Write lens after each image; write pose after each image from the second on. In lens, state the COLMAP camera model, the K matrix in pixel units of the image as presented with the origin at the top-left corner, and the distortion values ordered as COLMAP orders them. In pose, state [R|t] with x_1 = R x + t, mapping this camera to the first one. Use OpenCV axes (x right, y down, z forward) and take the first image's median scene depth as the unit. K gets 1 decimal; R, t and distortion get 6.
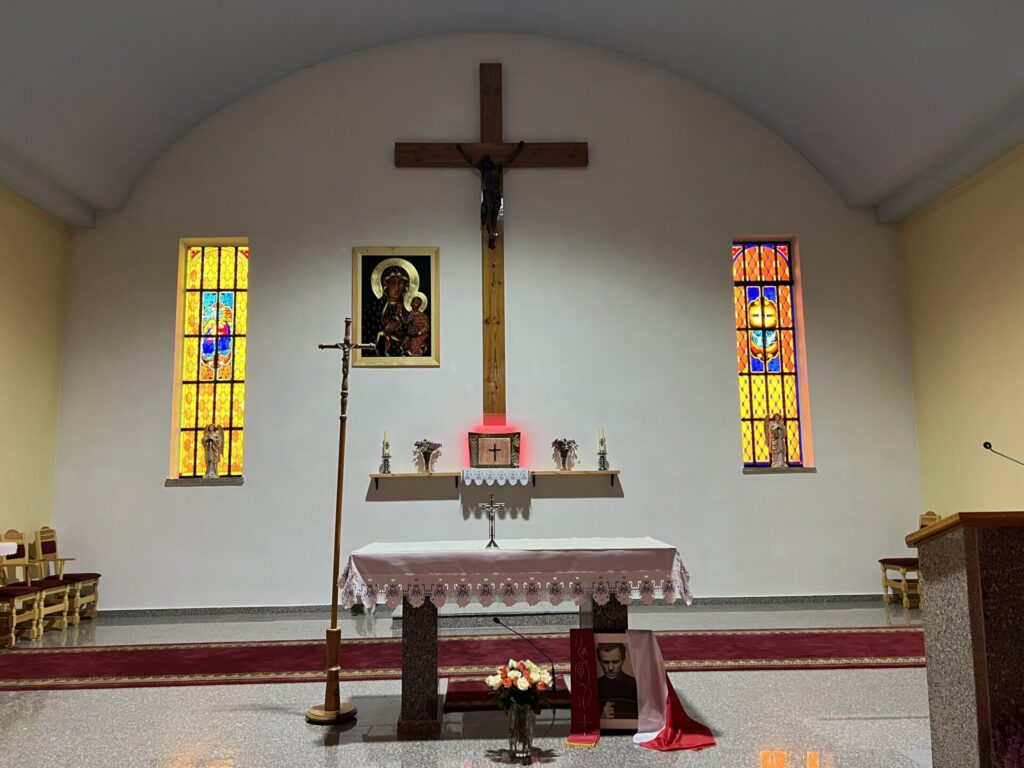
lens RADIAL K [[758.7, 0, 510.4], [0, 758.7, 387.8], [0, 0, 1]] dist [0.104924, -0.176146]
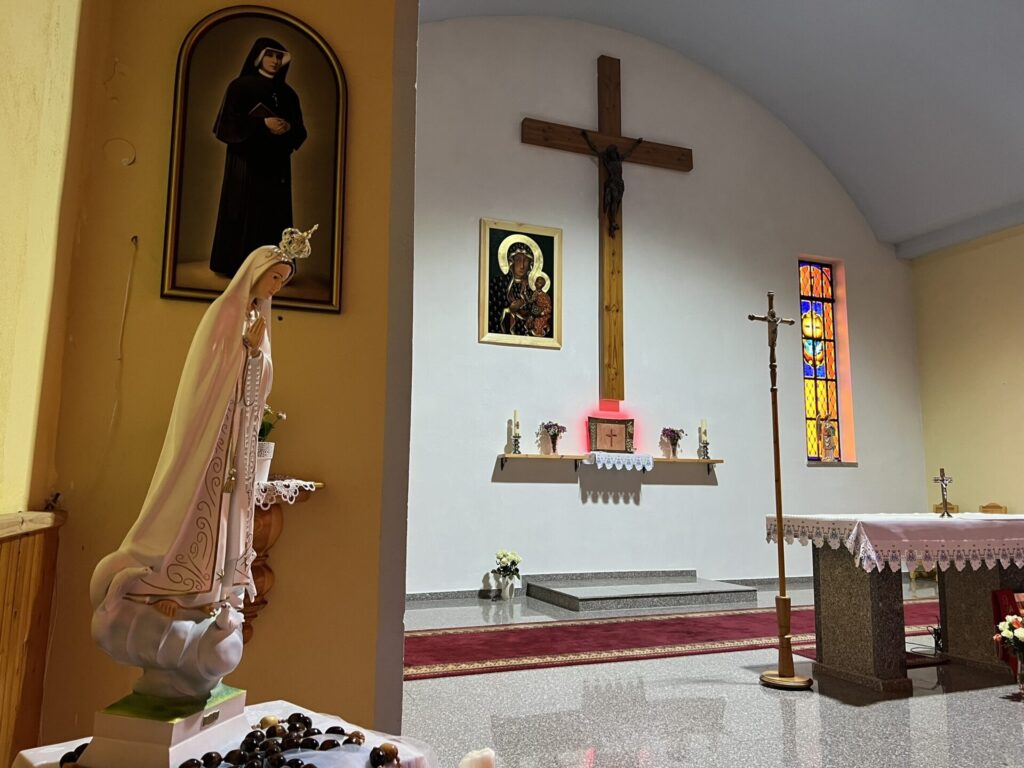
lens RADIAL K [[761.5, 0, 507.3], [0, 761.5, 376.4], [0, 0, 1]] dist [0.113275, -0.201113]
pose [[0.940329, 0.069126, 0.333170, -0.485435], [-0.063851, 0.997600, -0.026773, 0.038766], [-0.334221, 0.003902, 0.942487, 0.083074]]
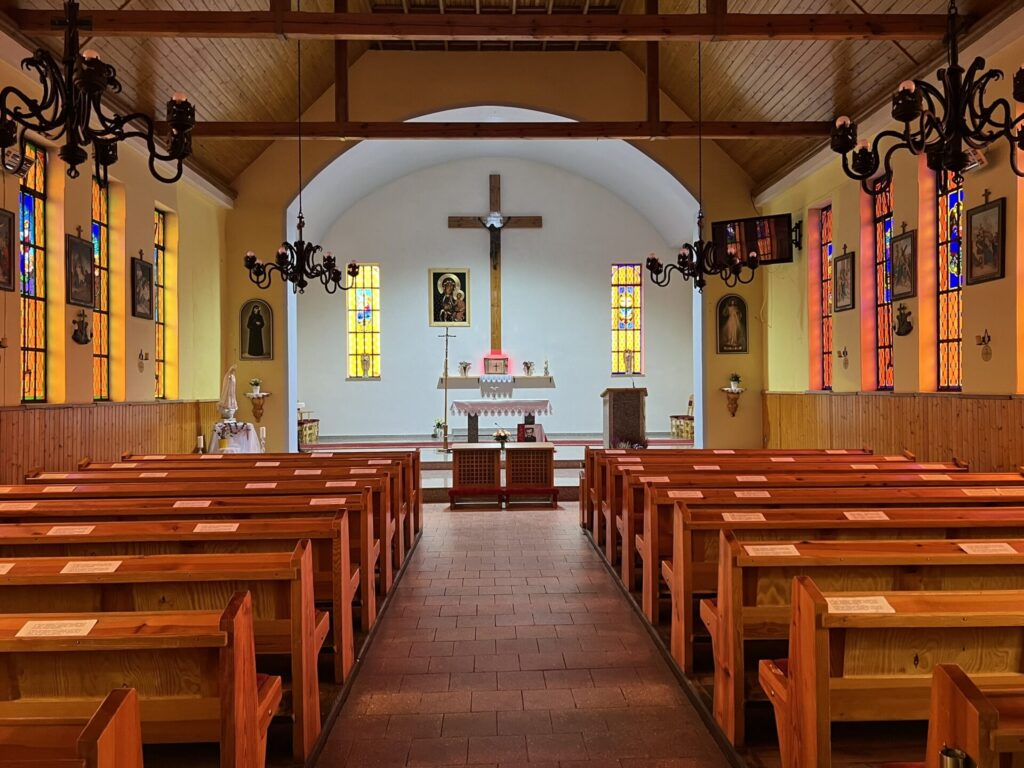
lens RADIAL K [[768.6, 0, 510.1], [0, 768.6, 387.4], [0, 0, 1]] dist [0.069685, -0.081770]
pose [[0.999966, 0.005668, -0.006068, 0.031766], [-0.004829, 0.991450, 0.130399, -0.138245], [0.006755, -0.130365, 0.991443, -1.134935]]
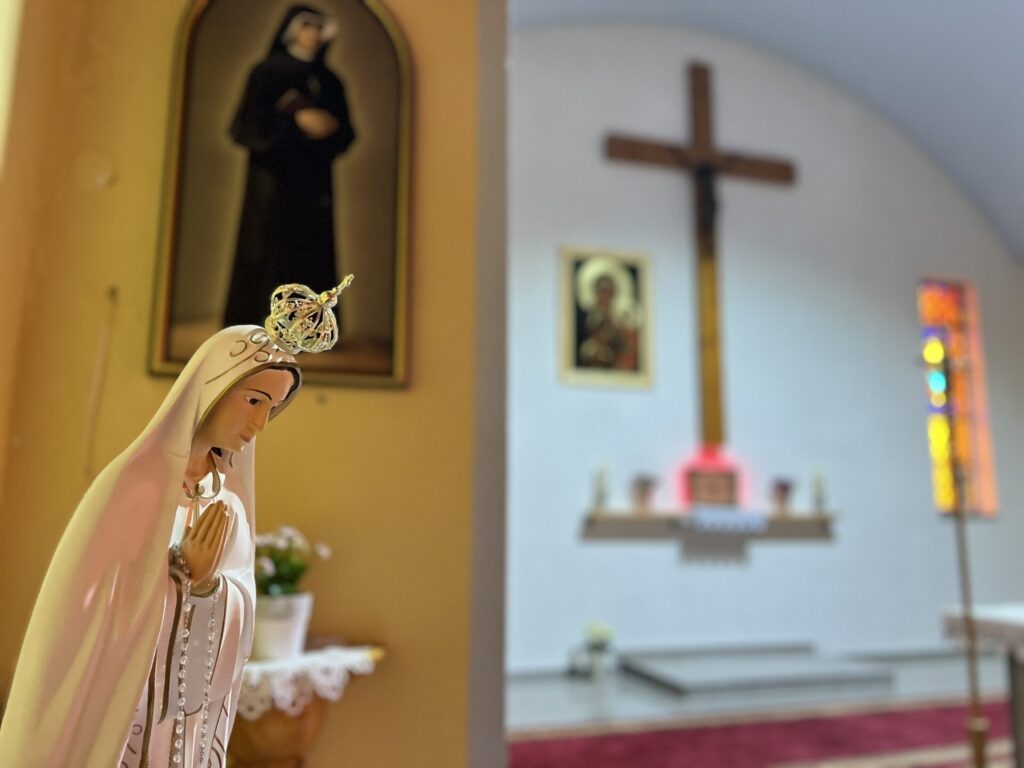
lens RADIAL K [[768.6, 0, 510.1], [0, 768.6, 387.4], [0, 0, 1]] dist [0.069685, -0.081770]
pose [[0.965233, 0.062954, 0.253697, -0.474318], [-0.053588, 0.997608, -0.043668, 0.017026], [-0.255840, 0.028554, 0.966297, 0.181029]]
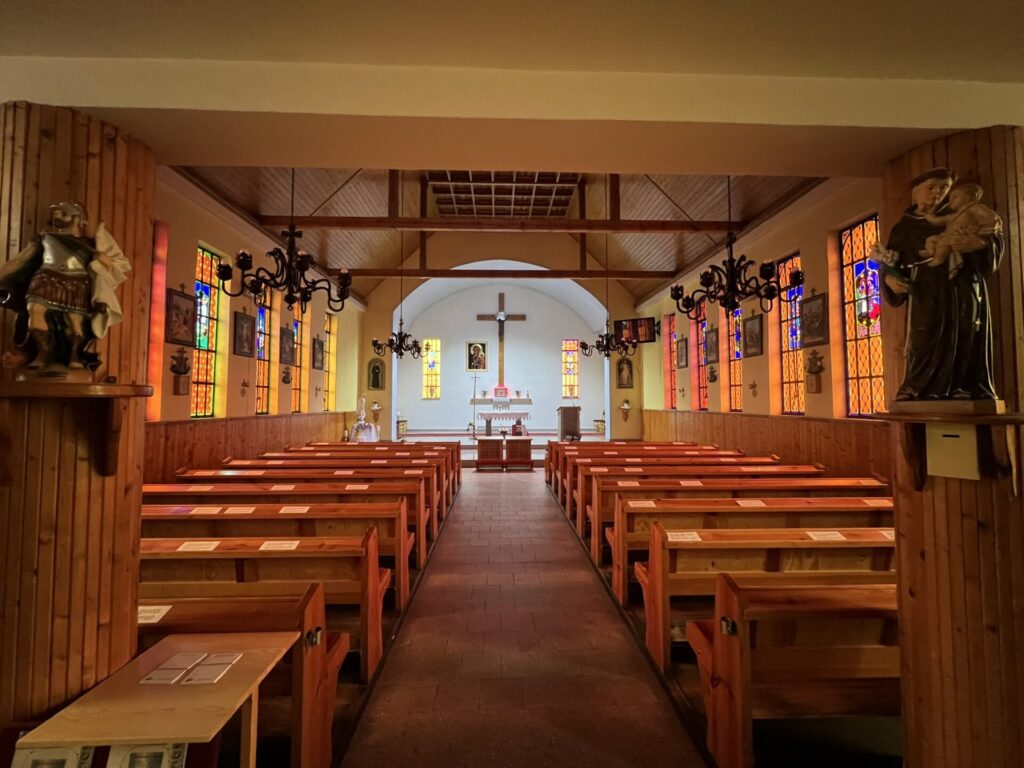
lens RADIAL K [[410.2, 0, 509.0], [0, 410.2, 384.2], [0, 0, 1]] dist [0.001942, 0.000036]
pose [[0.999896, 0.013419, -0.005358, 0.031412], [-0.012881, 0.995836, 0.090246, -0.158063], [0.006547, -0.090168, 0.995905, -1.149667]]
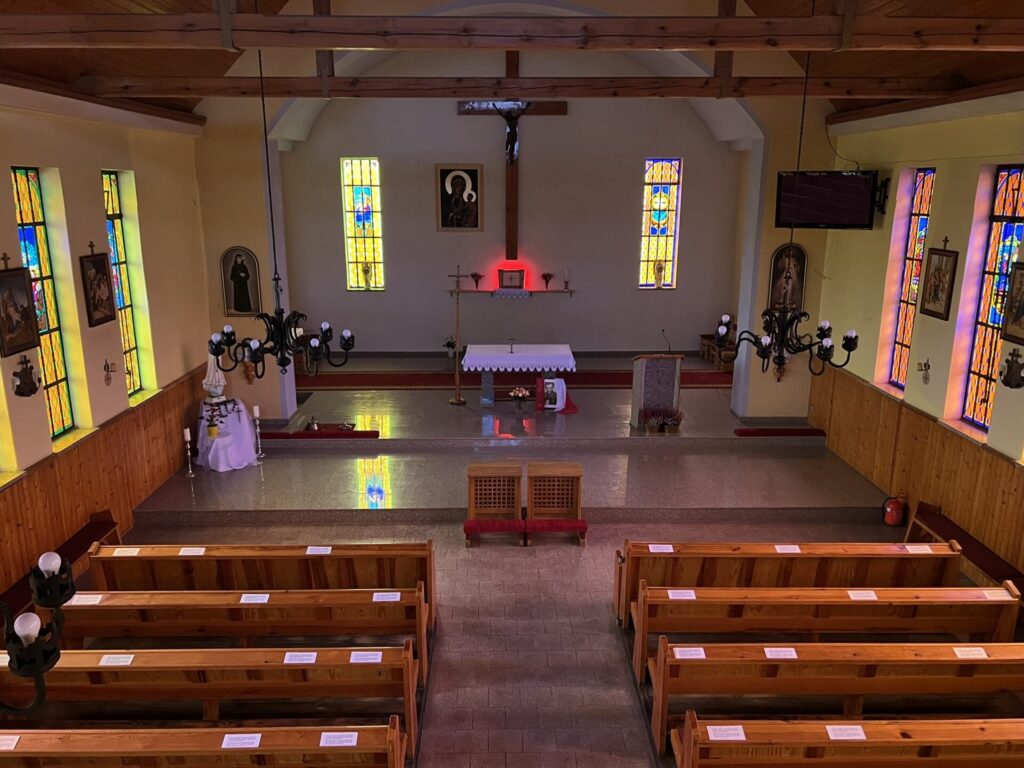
lens RADIAL K [[768.6, 0, 510.1], [0, 768.6, 387.4], [0, 0, 1]] dist [0.069685, -0.081770]
pose [[0.999748, 0.018760, -0.012320, 0.004856], [-0.012680, 0.925043, 0.379652, -0.396317], [0.018519, -0.379400, 0.925047, -0.903805]]
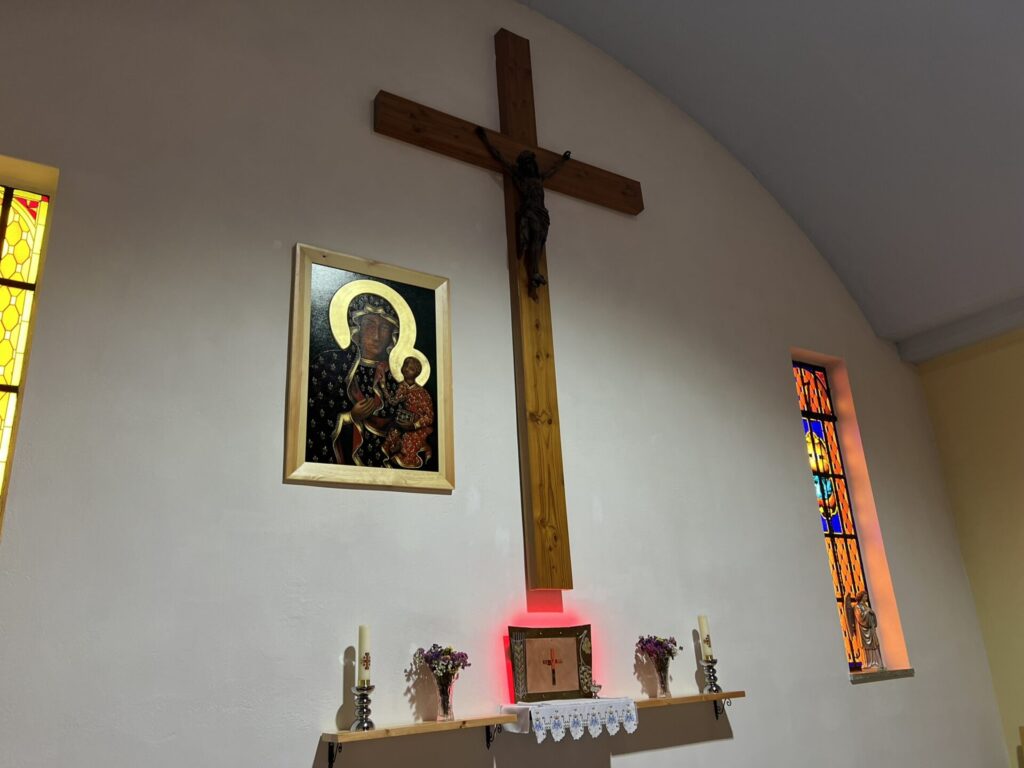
lens RADIAL K [[758.7, 0, 510.4], [0, 758.7, 387.8], [0, 0, 1]] dist [0.104924, -0.176146]
pose [[0.858904, 0.135878, 0.493782, -0.322744], [-0.023805, 0.973712, -0.226537, 0.018848], [-0.511583, 0.182819, 0.839559, 0.527784]]
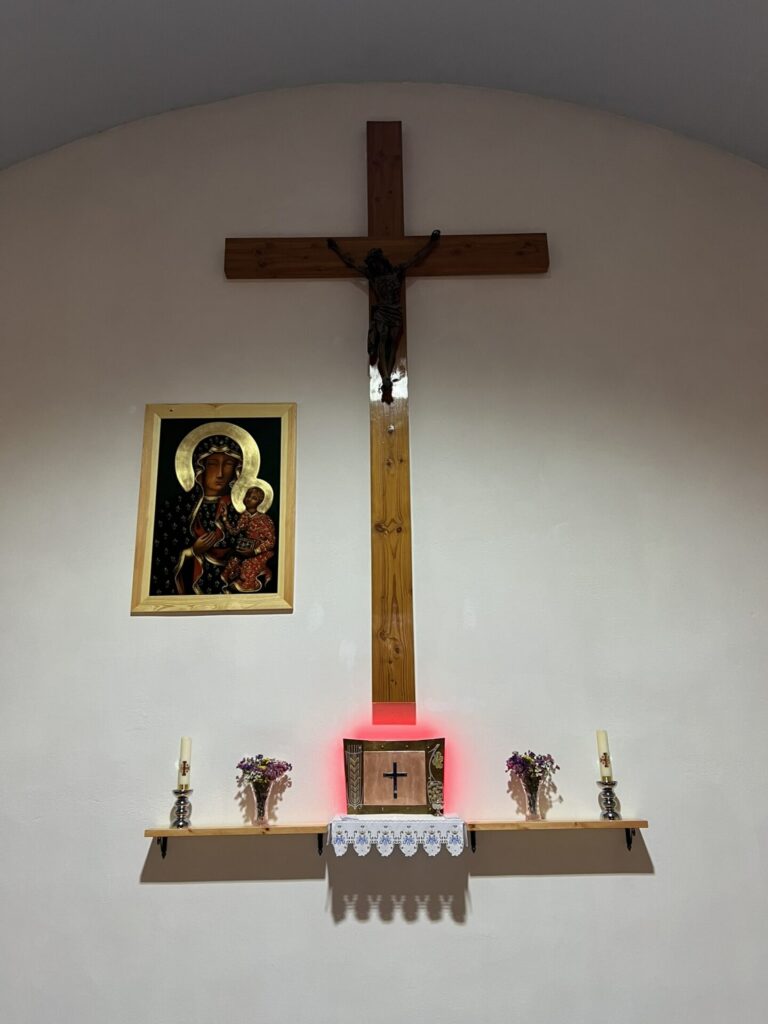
lens RADIAL K [[761.5, 0, 390.1], [0, 761.5, 513.5], [0, 0, 1]] dist [0.113275, -0.201113]
pose [[0.999634, -0.010491, -0.024948, -0.008768], [0.006432, 0.987493, -0.157533, -0.010406], [0.026288, 0.157315, 0.987198, 0.447646]]
